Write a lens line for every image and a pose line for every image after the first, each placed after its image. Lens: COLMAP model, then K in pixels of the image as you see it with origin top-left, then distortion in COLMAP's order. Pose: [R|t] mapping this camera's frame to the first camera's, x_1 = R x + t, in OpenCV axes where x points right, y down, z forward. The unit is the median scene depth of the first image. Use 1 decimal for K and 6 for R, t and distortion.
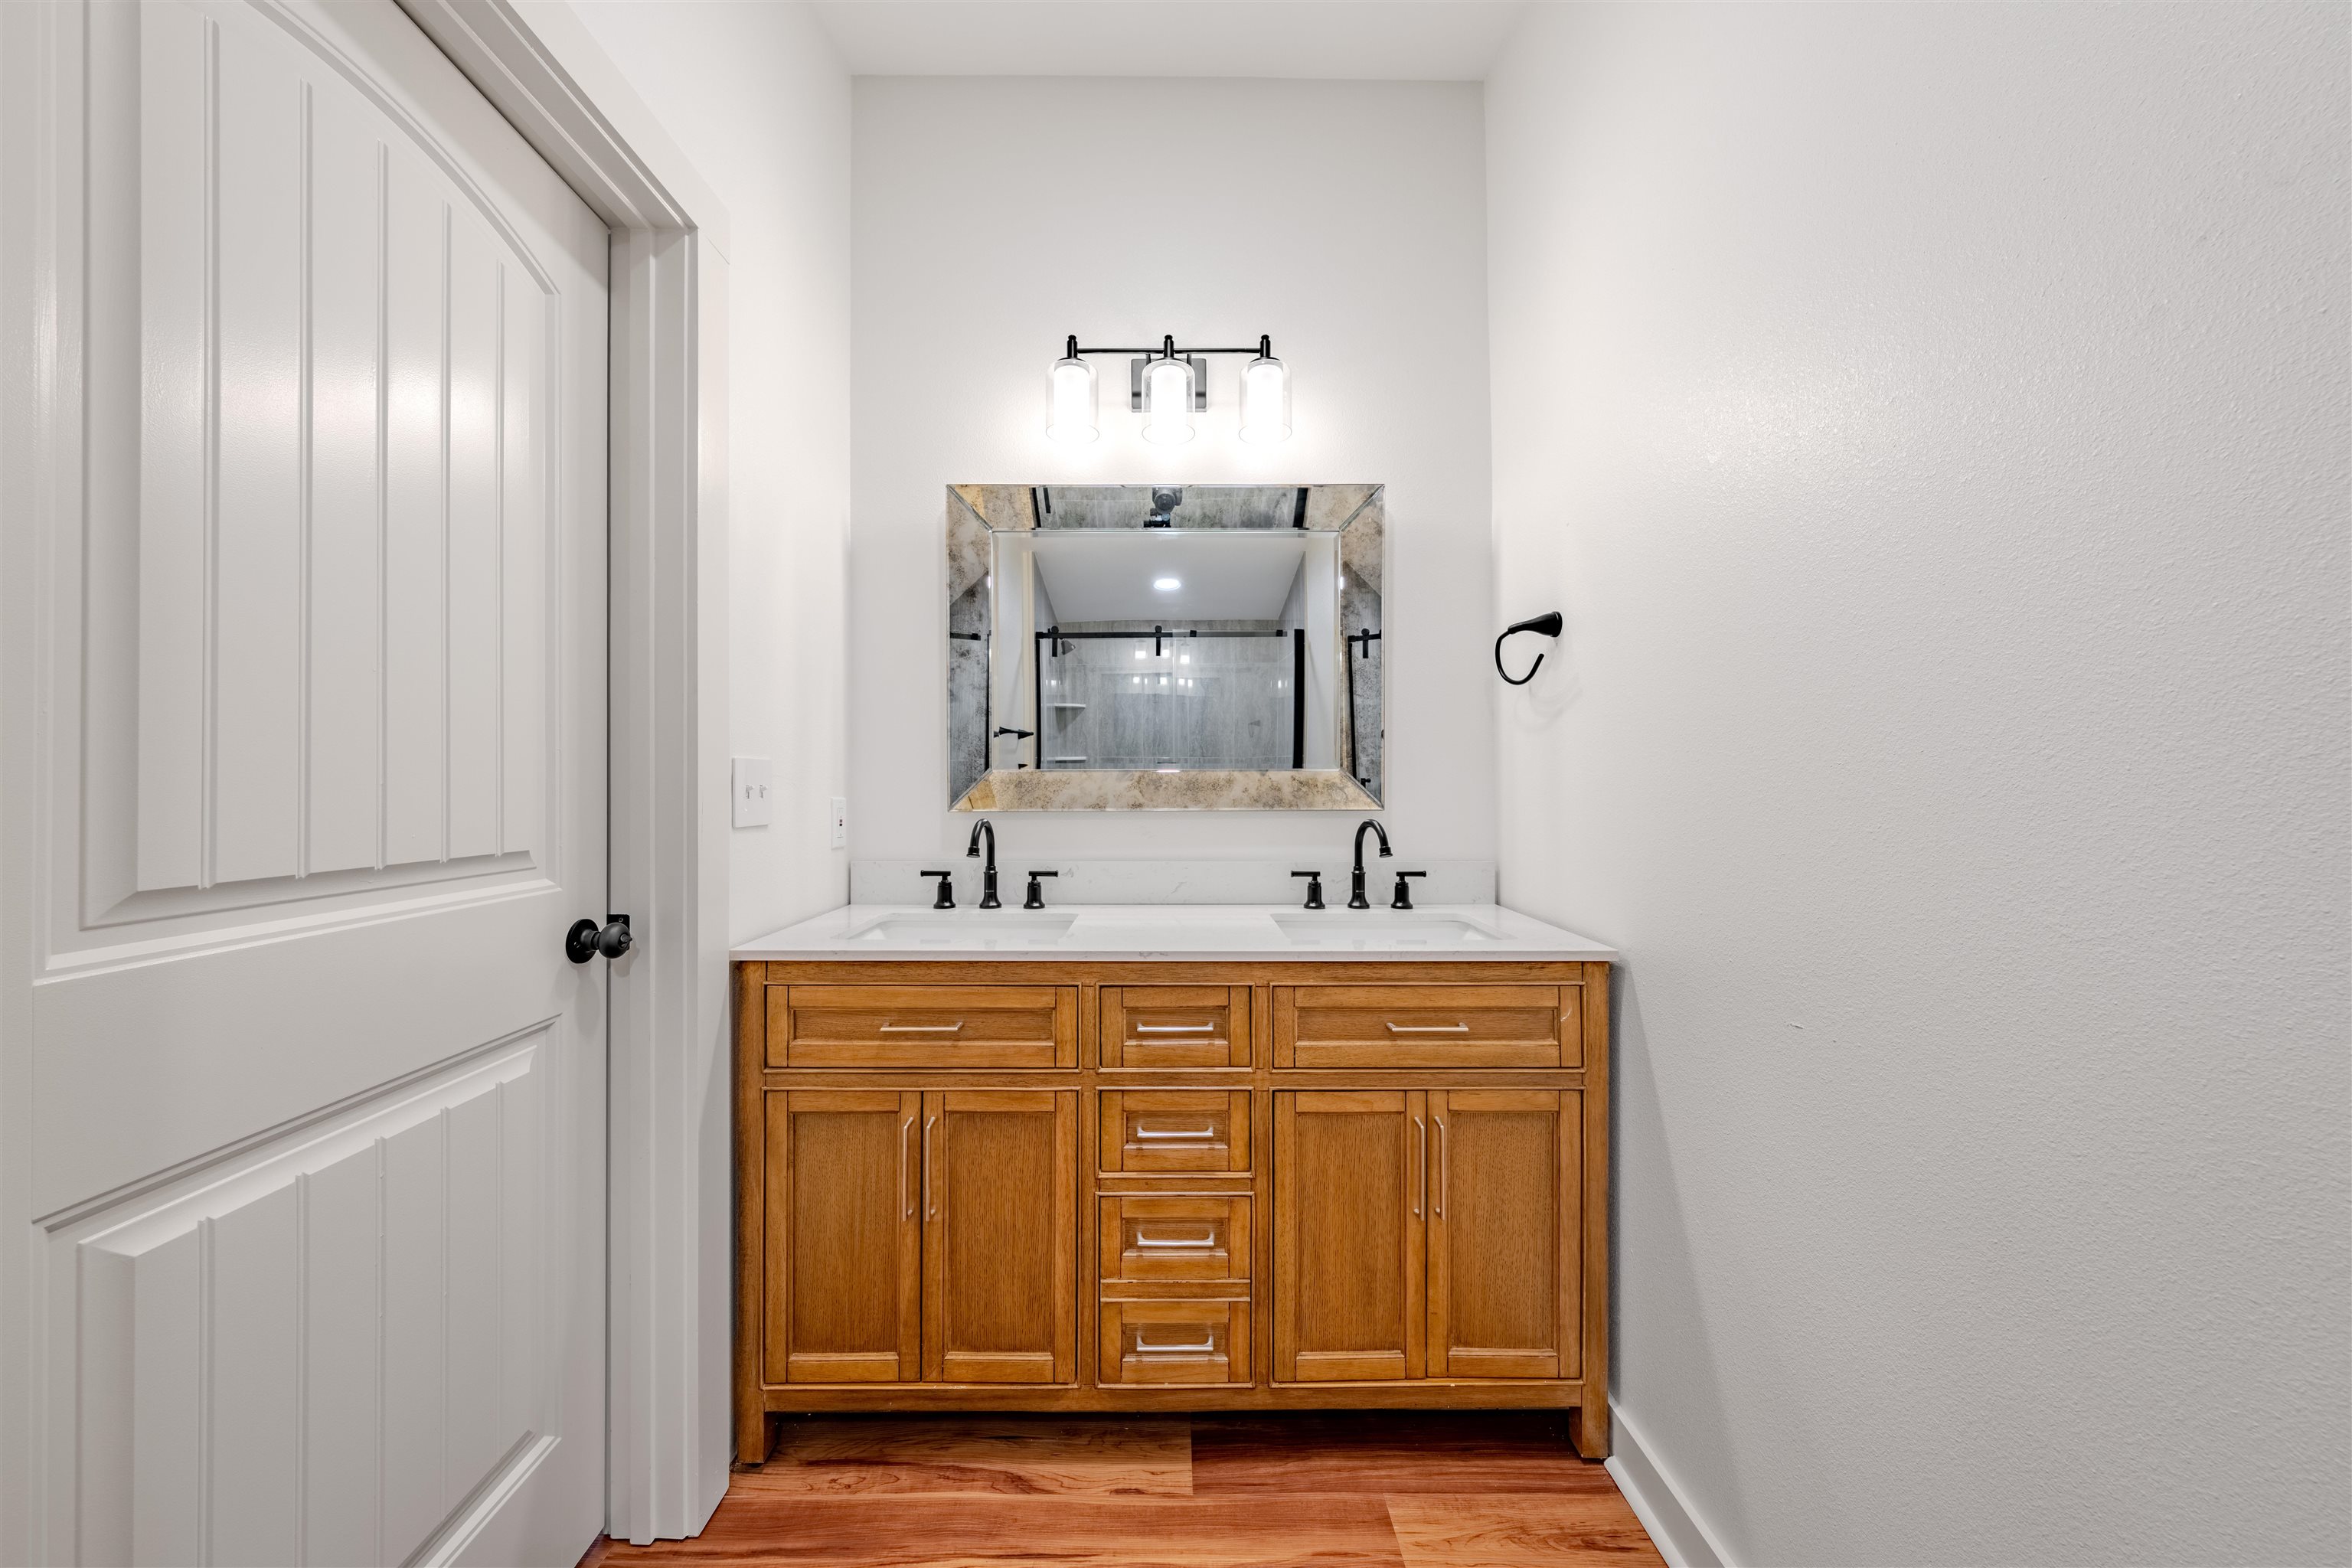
lens RADIAL K [[799.5, 0, 1187.4], [0, 799.5, 782.4], [0, 0, 1]] dist [0.000368, -0.000040]
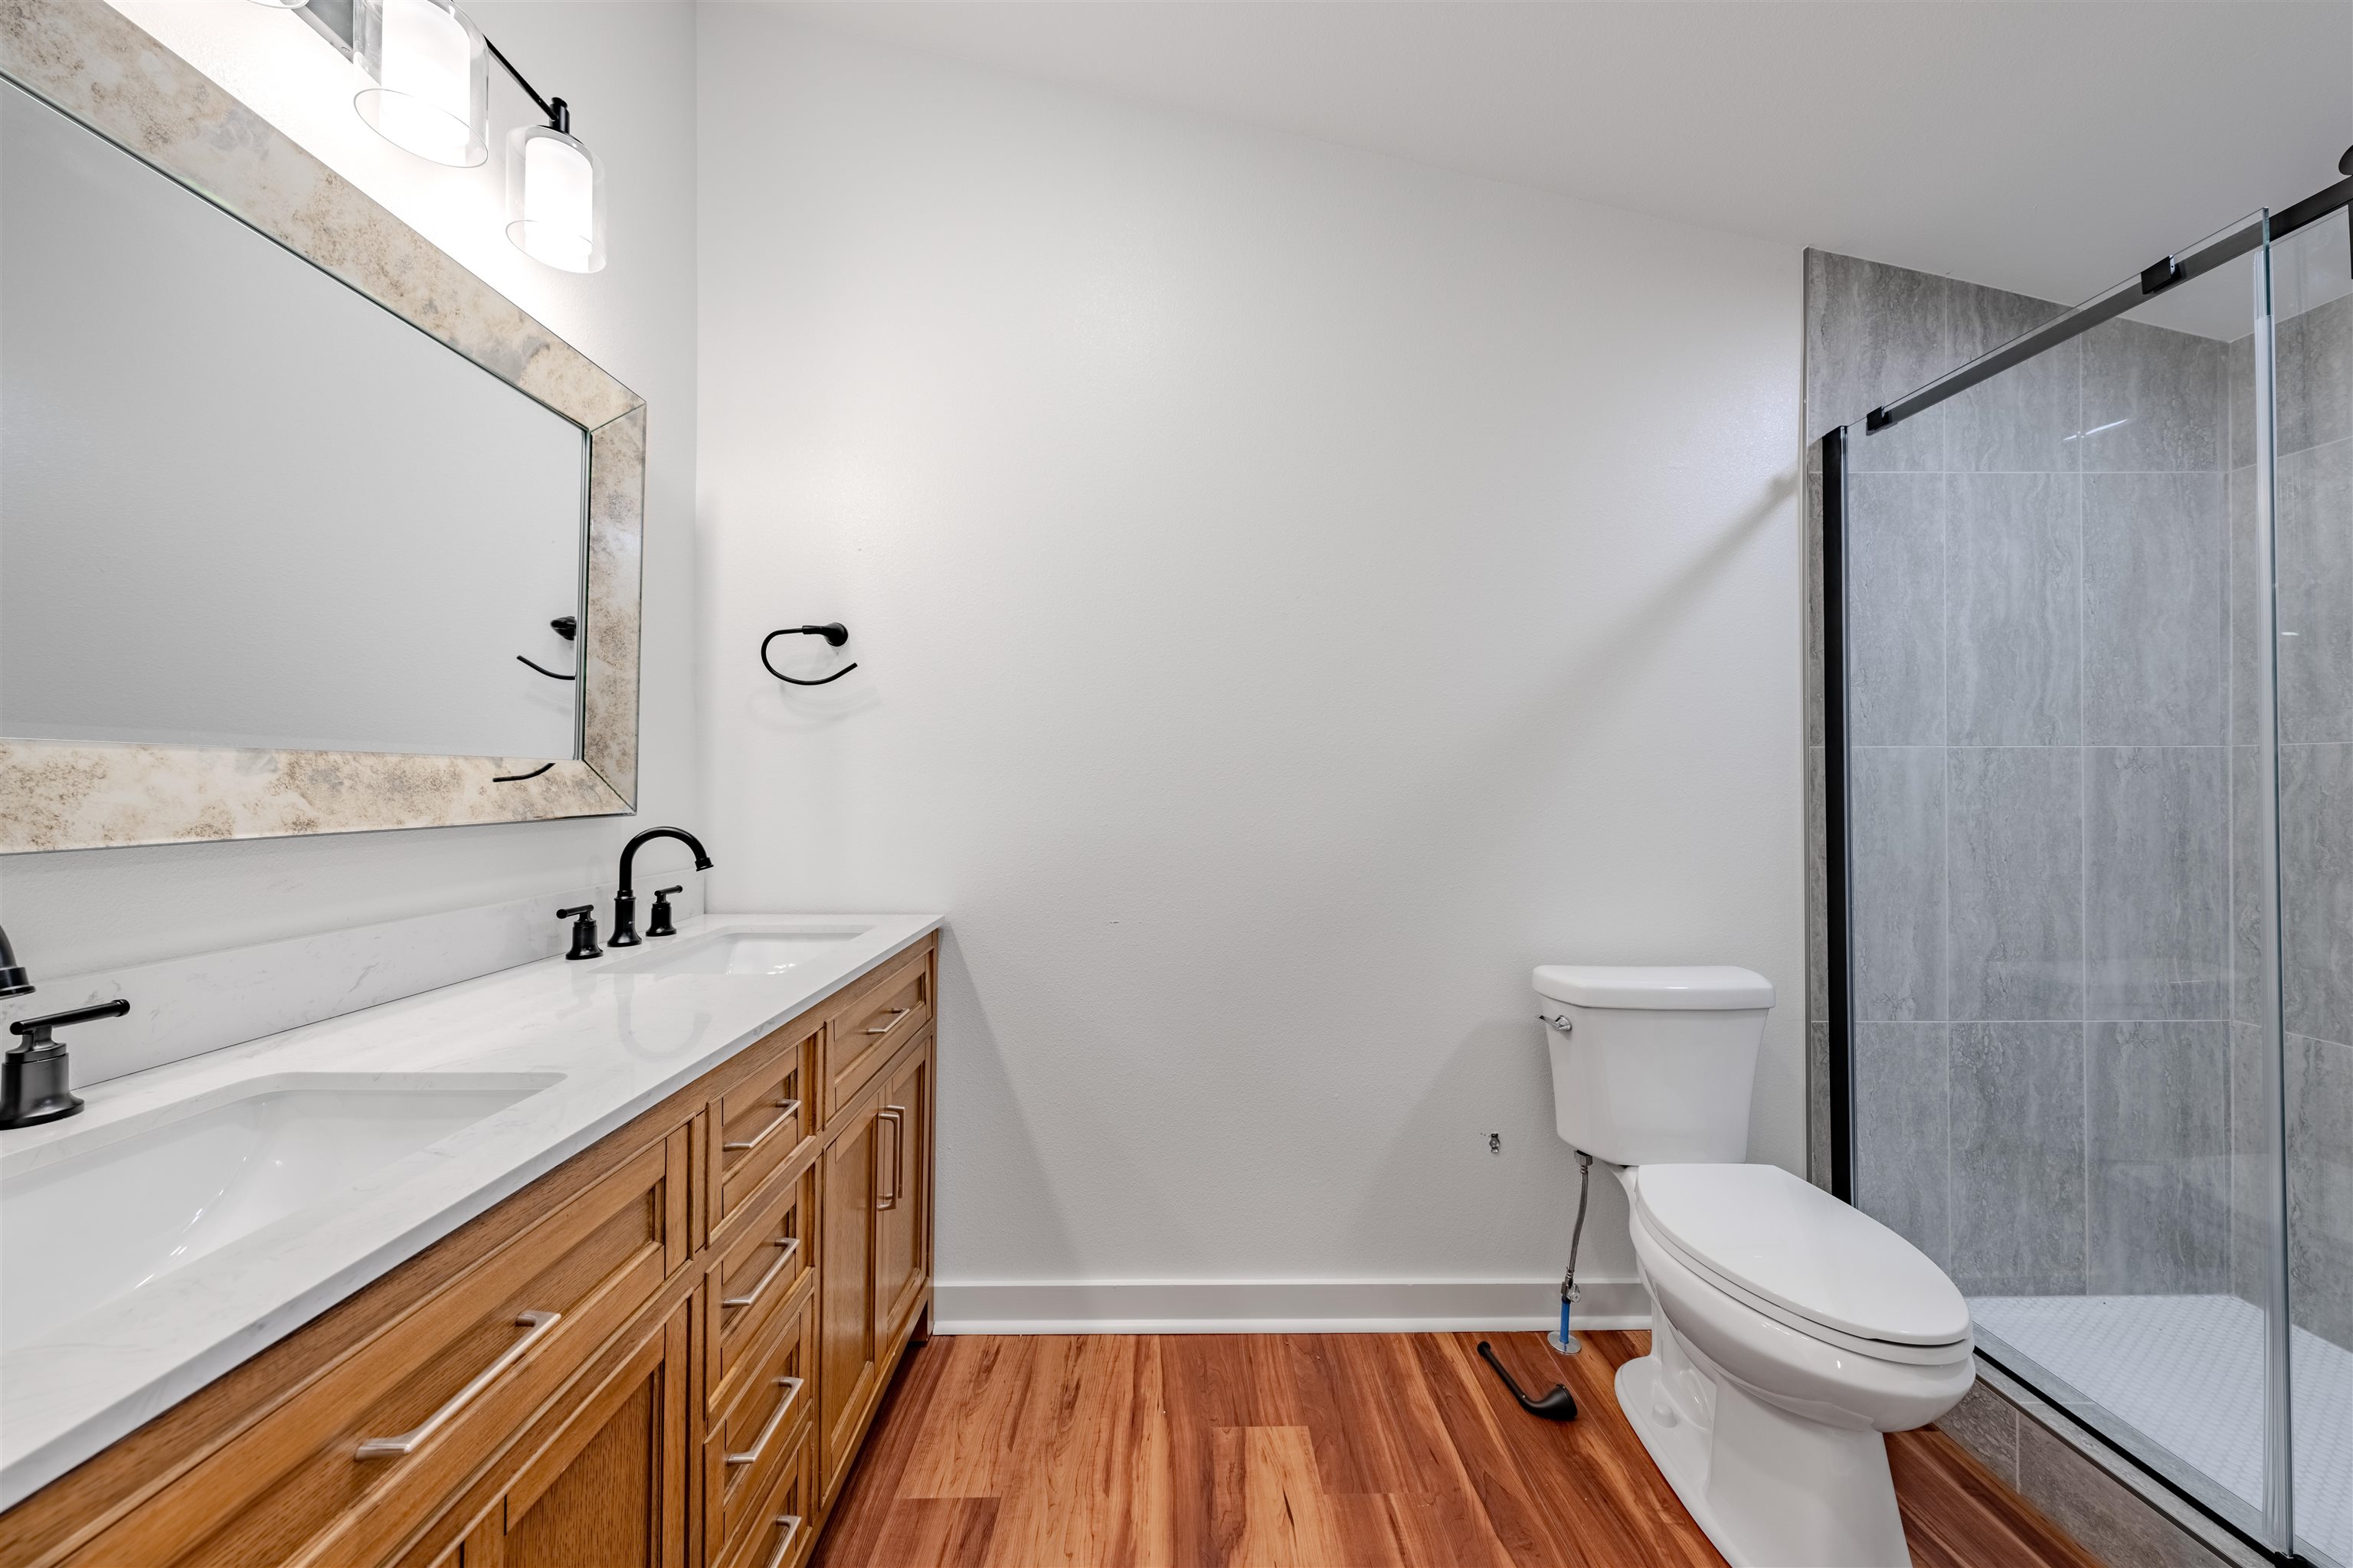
lens RADIAL K [[799.9, 0, 1187.9], [0, 799.9, 782.4], [0, 0, 1]] dist [0.000368, -0.000040]
pose [[-0.004127, 0.002678, 0.999988, -0.733788], [-0.010364, 0.999943, -0.002721, -0.000615], [-0.999938, -0.010376, -0.004099, 0.632913]]
